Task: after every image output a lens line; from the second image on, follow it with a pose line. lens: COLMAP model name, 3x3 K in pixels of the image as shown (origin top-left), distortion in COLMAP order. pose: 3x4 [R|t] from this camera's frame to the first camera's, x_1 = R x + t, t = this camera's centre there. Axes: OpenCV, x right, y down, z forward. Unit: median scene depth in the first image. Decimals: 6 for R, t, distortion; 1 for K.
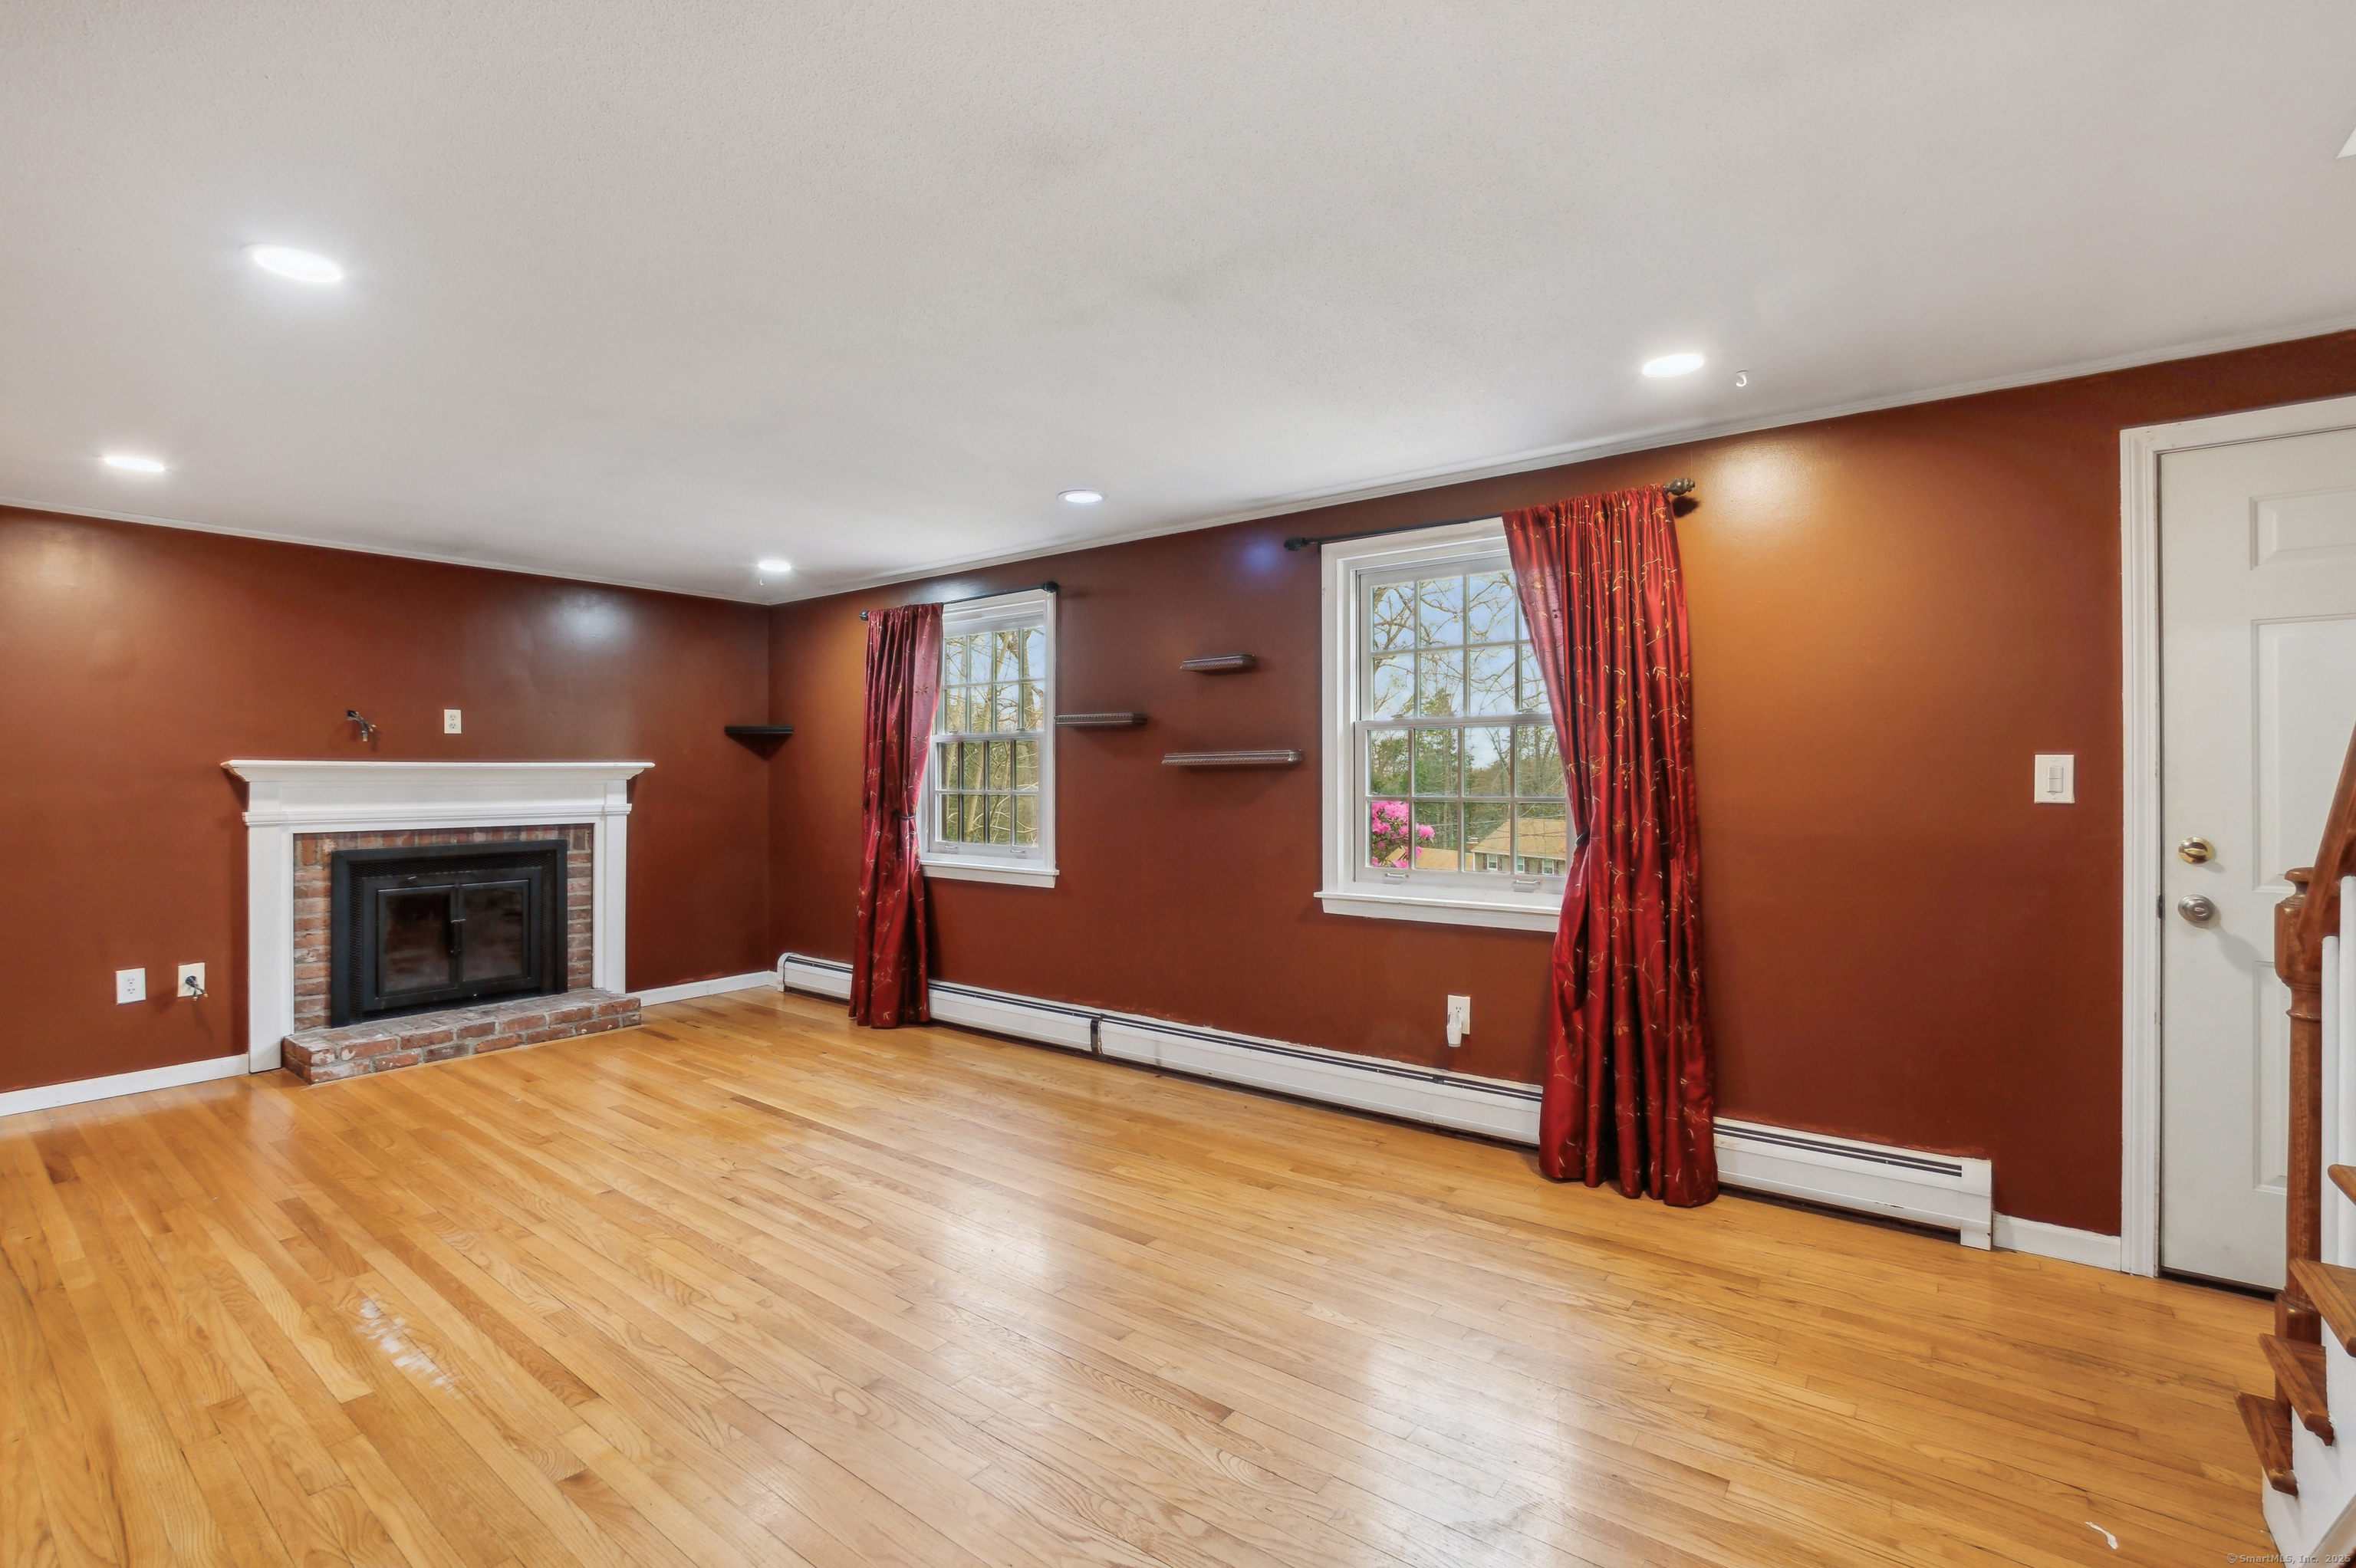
lens RADIAL K [[1051.0, 0, 1178.0], [0, 1051.0, 769.0], [0, 0, 1]] dist [-0.026832, 0.001293]
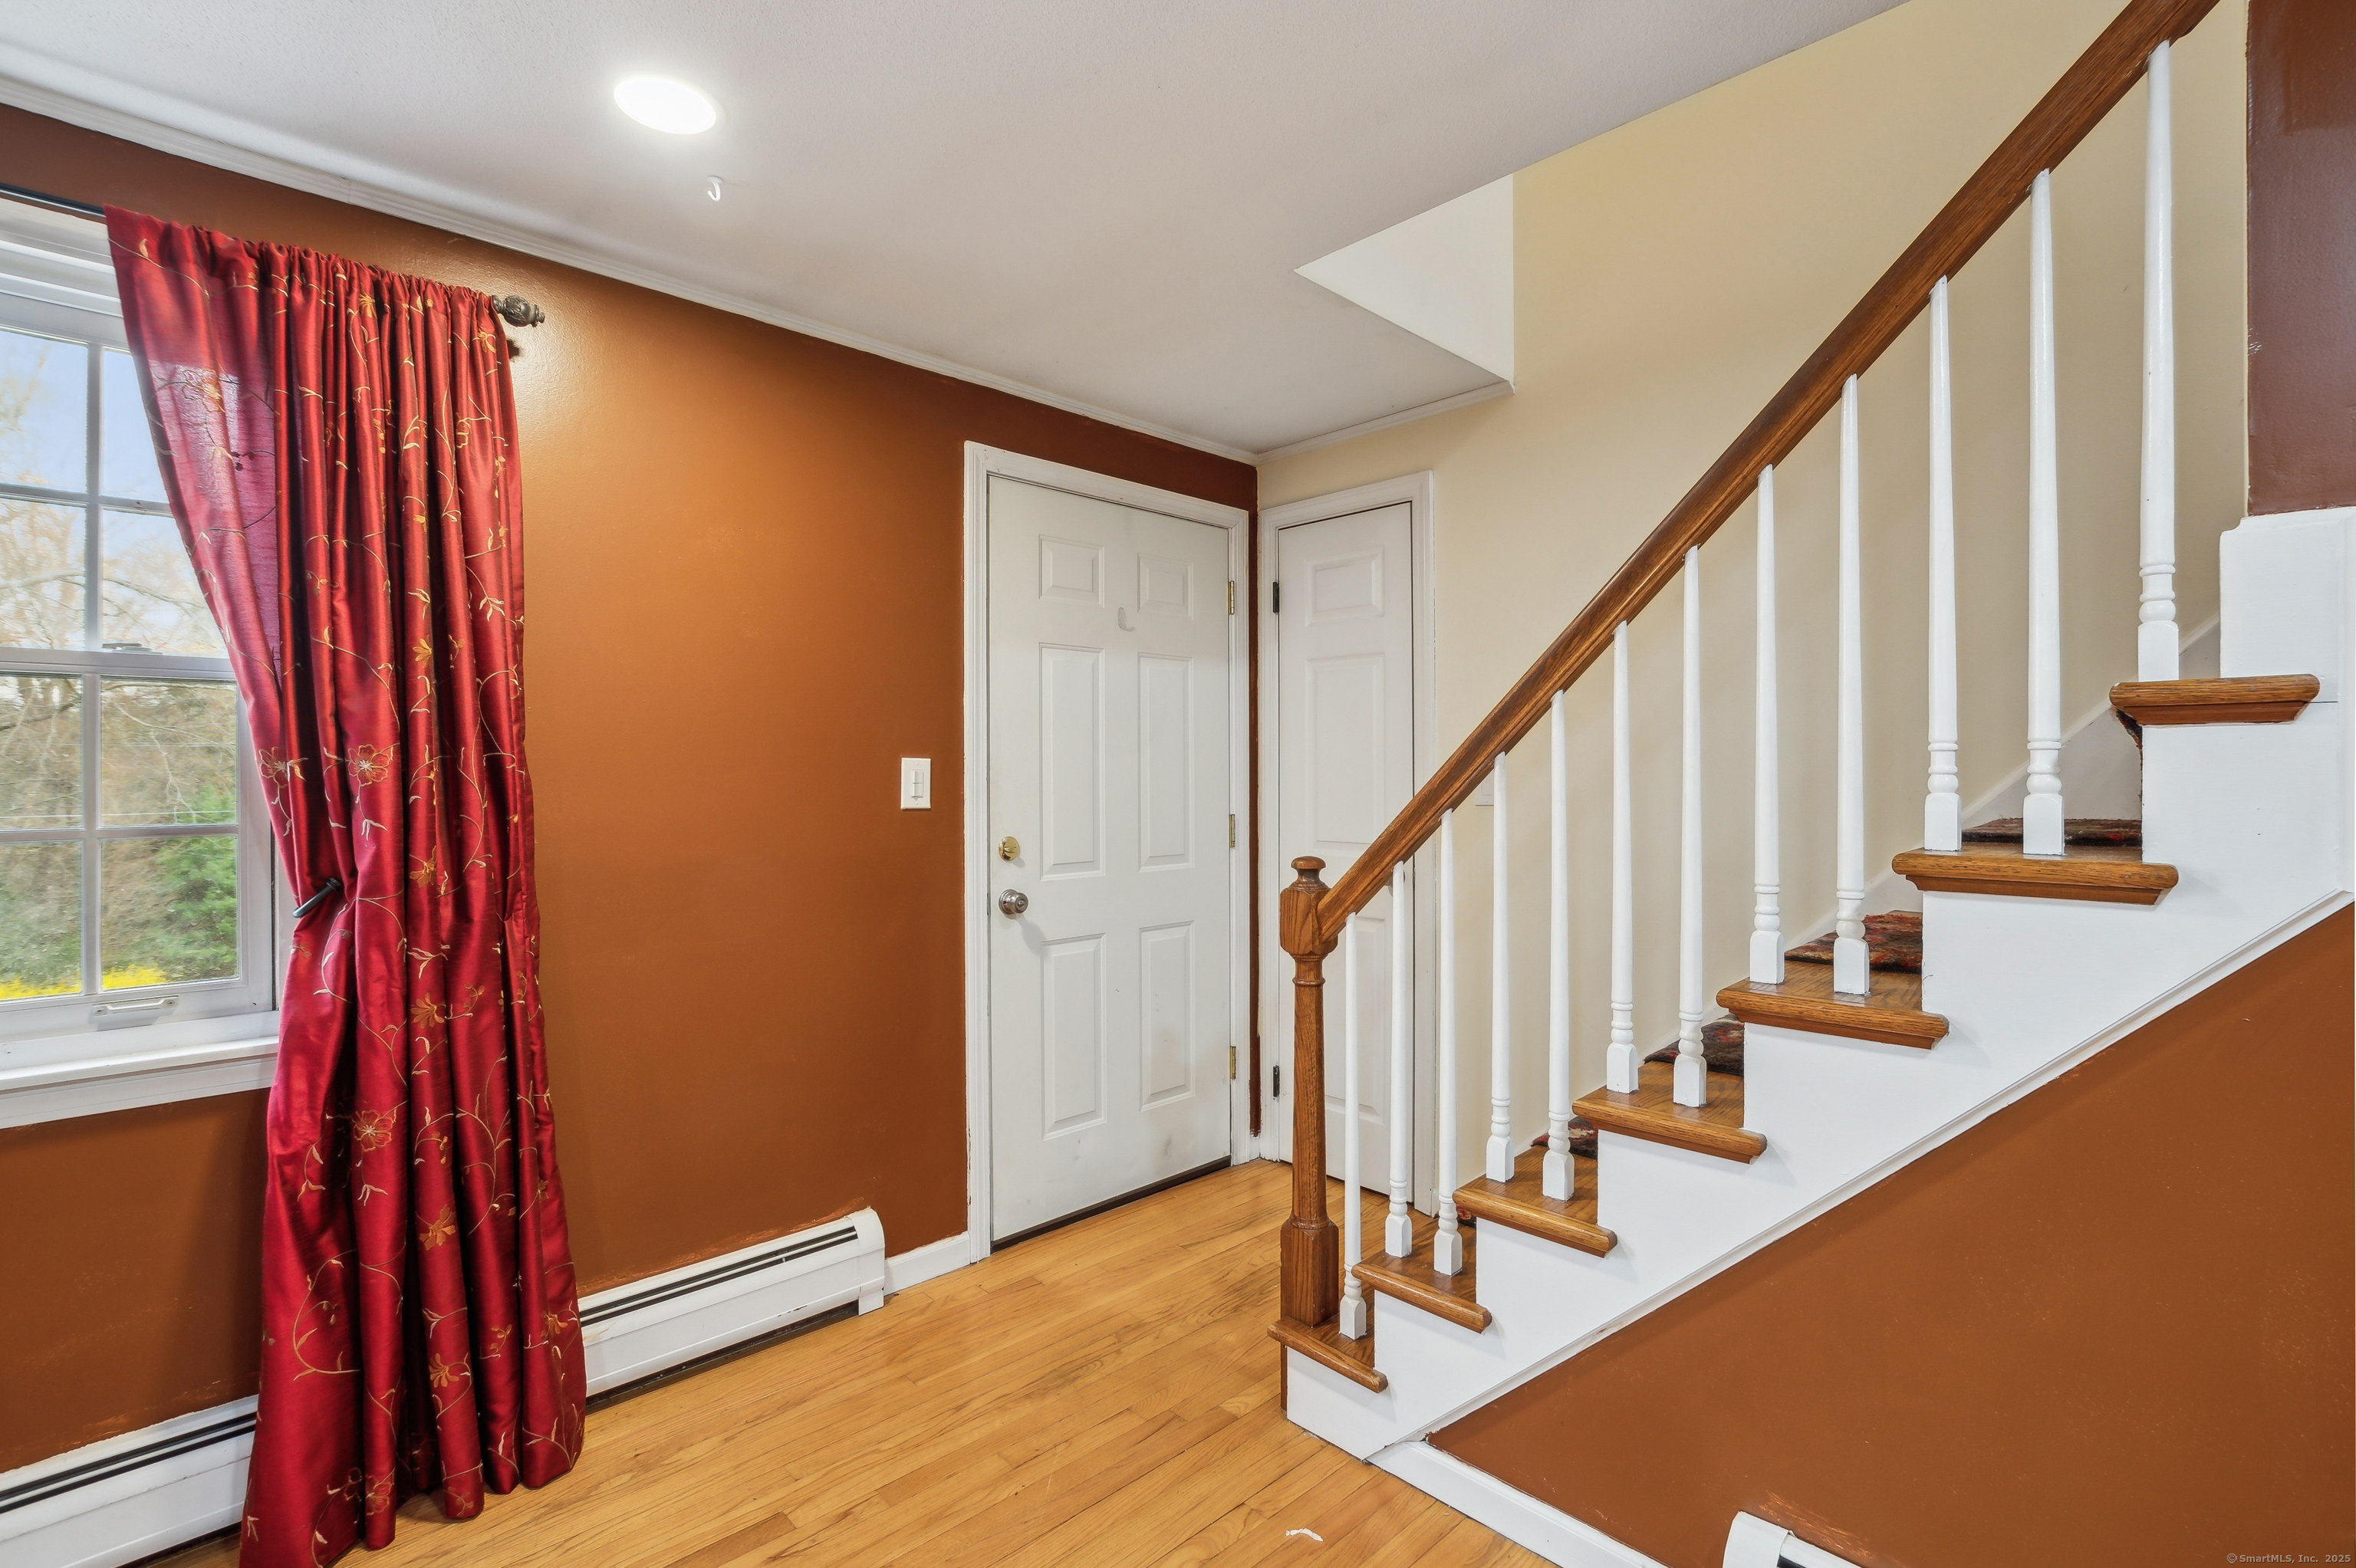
lens RADIAL K [[1041.5, 0, 1181.4], [0, 1041.5, 774.9], [0, 0, 1]] dist [-0.026099, 0.000106]
pose [[0.152598, 0.001374, 0.988287, -0.053262], [-0.003743, 0.999993, -0.000812, 0.001300], [-0.988281, -0.003575, 0.152603, 0.484334]]
